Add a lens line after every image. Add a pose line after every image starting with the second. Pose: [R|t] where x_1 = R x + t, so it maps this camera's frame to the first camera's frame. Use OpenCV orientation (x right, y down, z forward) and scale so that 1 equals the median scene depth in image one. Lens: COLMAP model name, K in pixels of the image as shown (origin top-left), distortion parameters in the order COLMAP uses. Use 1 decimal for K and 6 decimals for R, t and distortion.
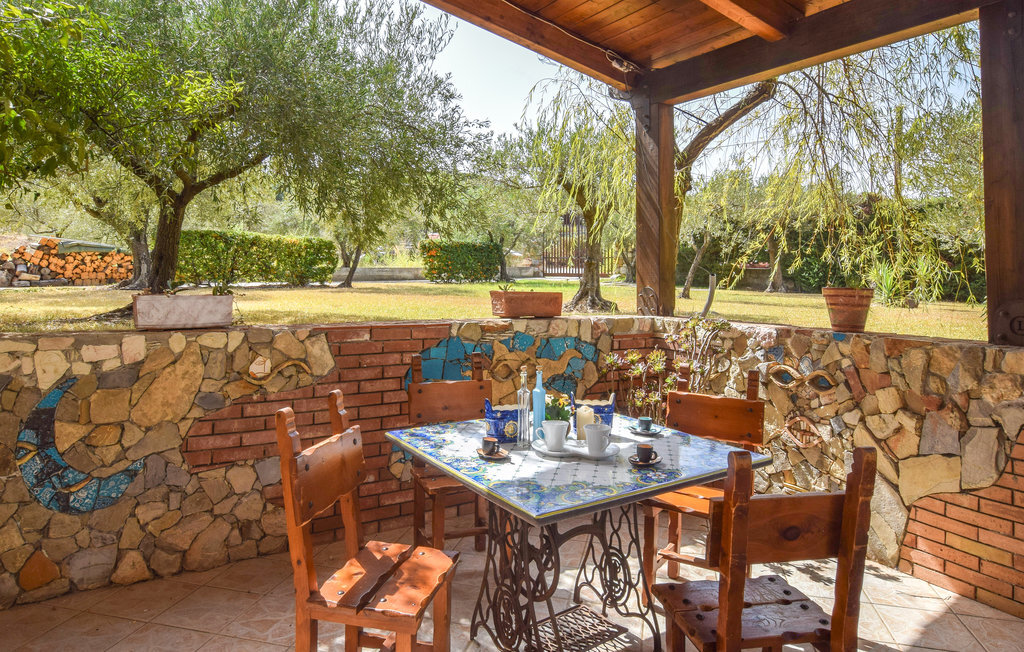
lens RADIAL K [[624.1, 0, 511.6], [0, 624.1, 283.2], [0, 0, 1]] dist [-0.000975, -0.000048]
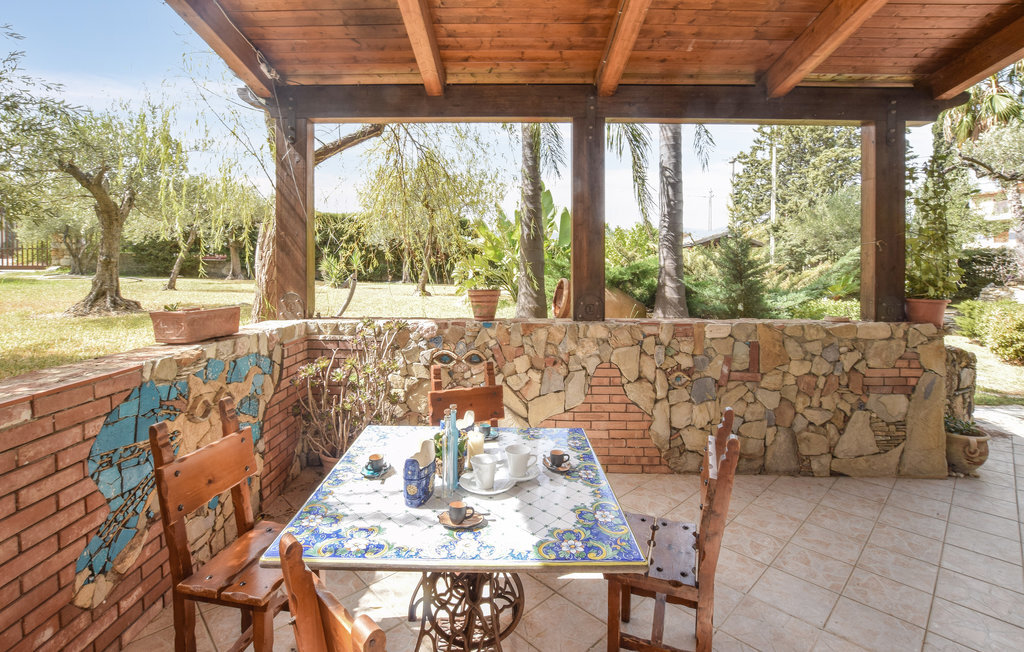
lens RADIAL K [[470.4, 0, 510.4], [0, 470.4, 290.5], [0, 0, 1]] dist [-0.018479, -0.000071]
pose [[0.568761, -0.053589, 0.820755, -0.294191], [0.016422, 0.998416, 0.053809, -0.045262], [-0.822339, -0.017126, 0.568741, 0.332845]]
